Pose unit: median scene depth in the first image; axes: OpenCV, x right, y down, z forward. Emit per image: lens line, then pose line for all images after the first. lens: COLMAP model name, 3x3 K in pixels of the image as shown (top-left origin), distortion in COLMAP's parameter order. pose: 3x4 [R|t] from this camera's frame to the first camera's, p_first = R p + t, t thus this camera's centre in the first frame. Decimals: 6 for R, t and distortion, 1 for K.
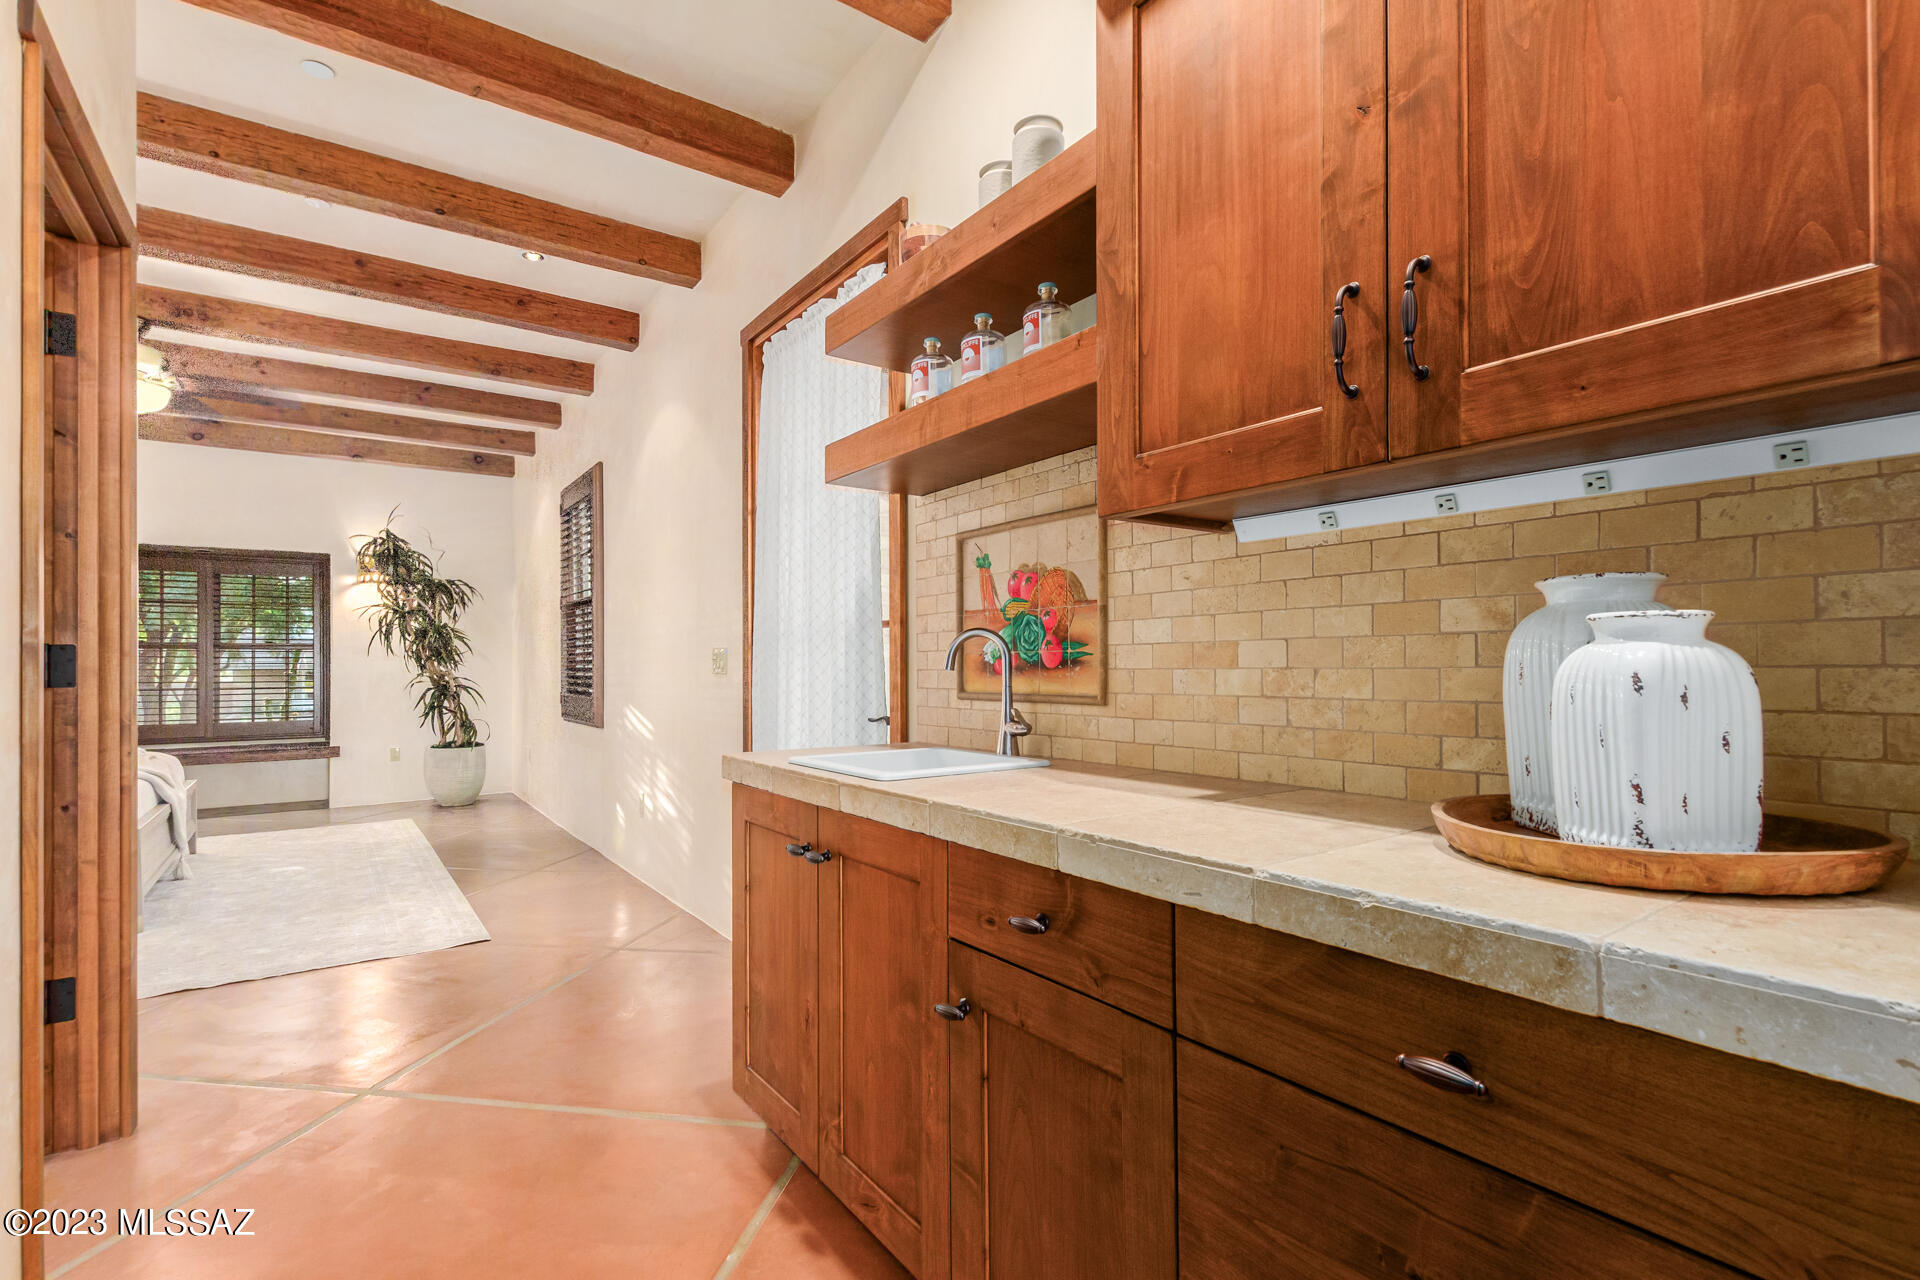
lens RADIAL K [[899.5, 0, 955.0], [0, 899.5, 643.1], [0, 0, 1]] dist [0.023915, -0.010555]
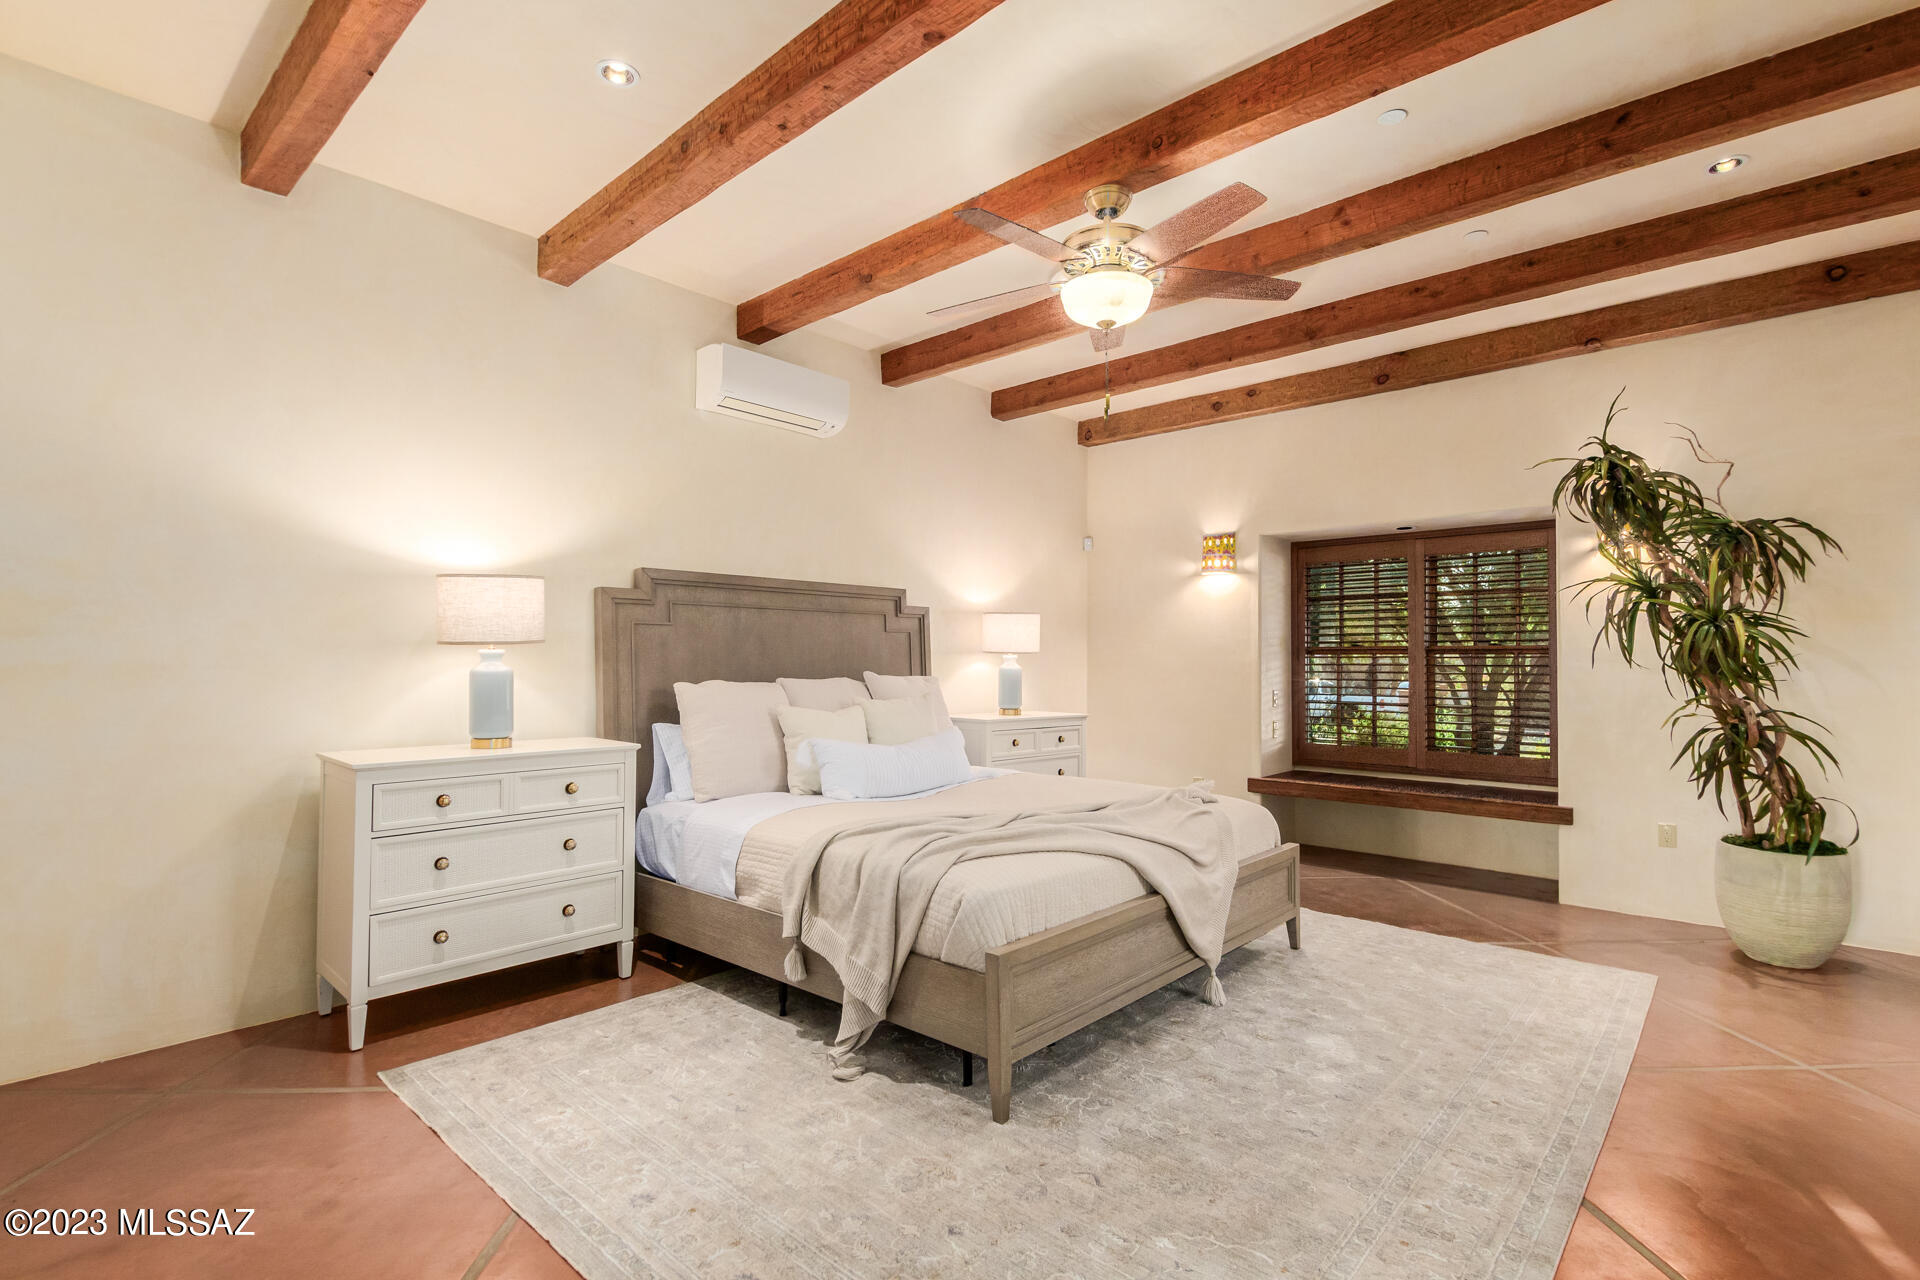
lens RADIAL K [[899.5, 0, 955.0], [0, 899.5, 643.1], [0, 0, 1]] dist [0.023915, -0.010555]
pose [[0.227897, -0.016180, -0.973551, -0.161178], [0.019061, 0.999744, -0.012154, -0.001708], [0.973499, -0.015787, 0.228147, 0.444602]]
